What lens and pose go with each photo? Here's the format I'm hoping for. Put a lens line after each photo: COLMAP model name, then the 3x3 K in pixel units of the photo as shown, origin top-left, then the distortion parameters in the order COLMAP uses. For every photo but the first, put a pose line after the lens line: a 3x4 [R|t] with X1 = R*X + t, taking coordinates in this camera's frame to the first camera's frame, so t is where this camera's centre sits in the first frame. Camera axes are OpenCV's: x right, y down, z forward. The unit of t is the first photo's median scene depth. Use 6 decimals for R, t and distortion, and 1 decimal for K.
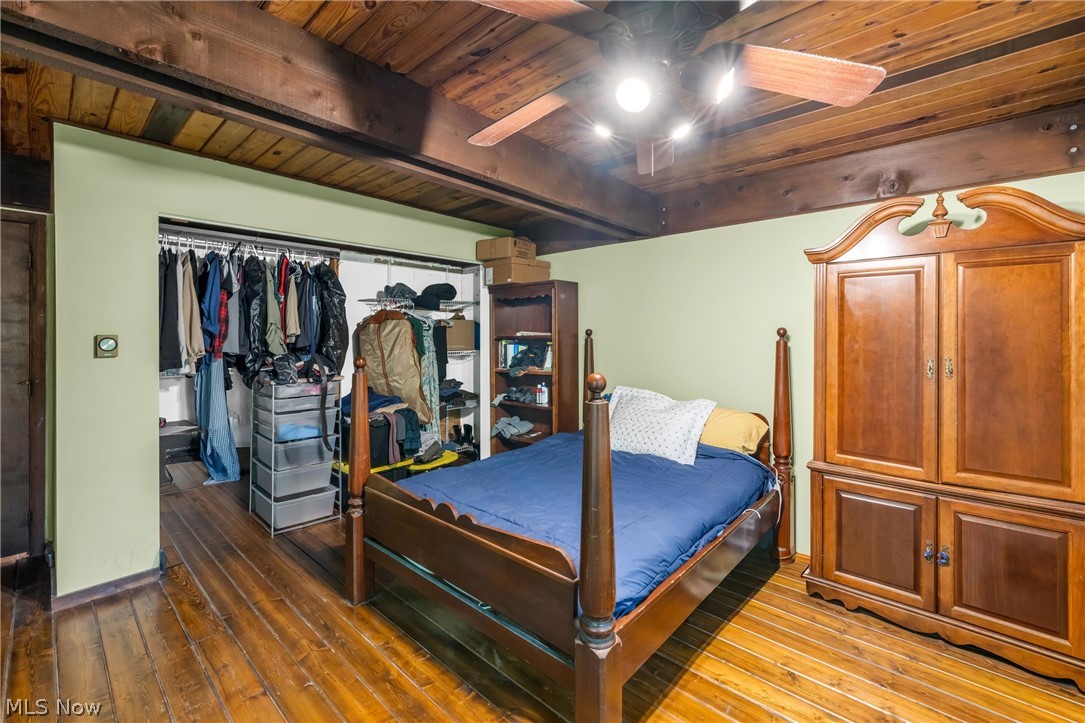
lens RADIAL K [[454.0, 0, 539.2], [0, 454.0, 330.0], [0, 0, 1]] dist [-0.000014, -0.000093]
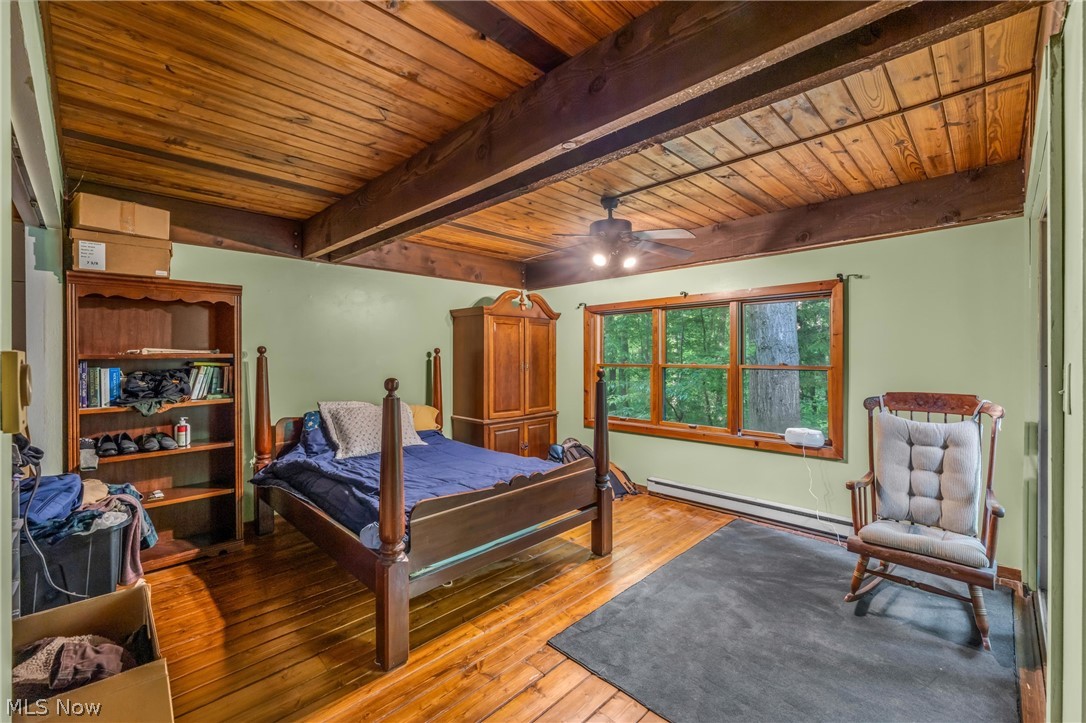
lens RADIAL K [[454.4, 0, 544.0], [0, 454.4, 354.9], [0, 0, 1]] dist [-0.000014, -0.000093]
pose [[0.059206, -0.011759, 0.998176, -0.796347], [-0.009138, 0.999882, 0.012322, -0.001770], [-0.998204, -0.009851, 0.059092, 0.431872]]
